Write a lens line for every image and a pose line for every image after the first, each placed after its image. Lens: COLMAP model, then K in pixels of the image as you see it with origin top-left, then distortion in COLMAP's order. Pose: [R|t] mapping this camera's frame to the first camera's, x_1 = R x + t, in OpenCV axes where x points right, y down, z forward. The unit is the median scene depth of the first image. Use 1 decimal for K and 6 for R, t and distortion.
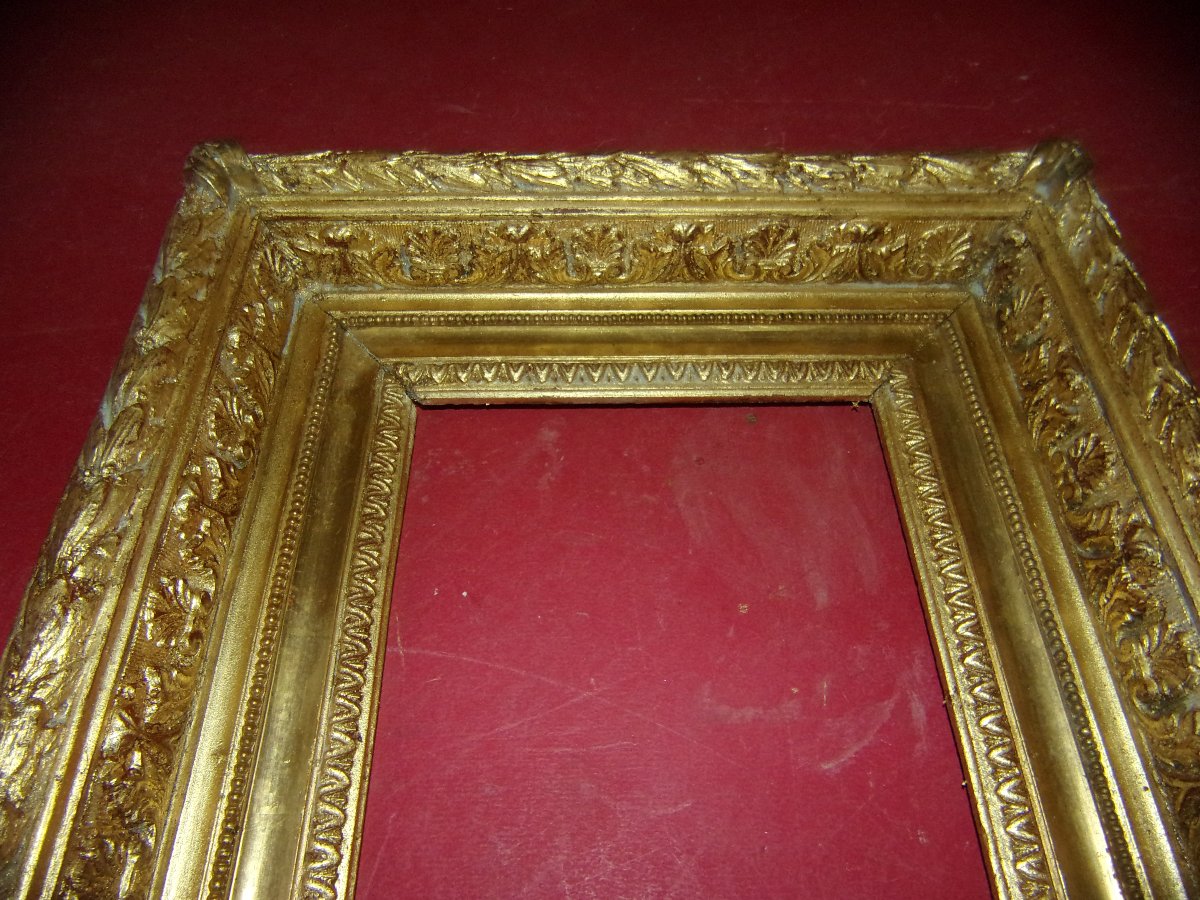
lens RADIAL K [[835.5, 0, 600.0], [0, 835.5, 451.2], [0, 0, 1]] dist [-0.010987, -0.011974]
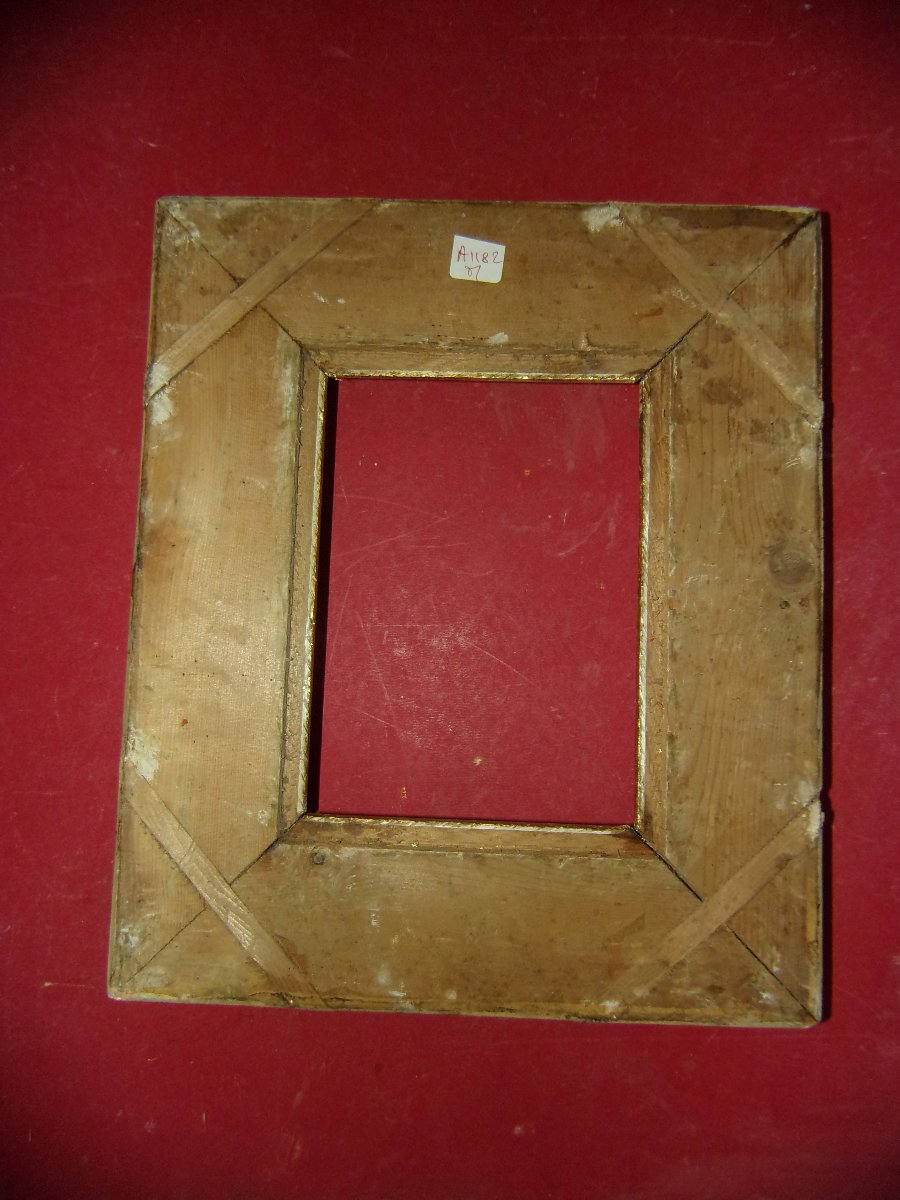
lens RADIAL K [[835.5, 0, 460.6], [0, 835.5, 601.0], [0, 0, 1]] dist [-0.010987, -0.011974]
pose [[0.999772, 0.001610, -0.021279, 0.062016], [0.008929, 0.874108, 0.485649, -0.442282], [0.019382, -0.485729, 0.873895, -0.722722]]
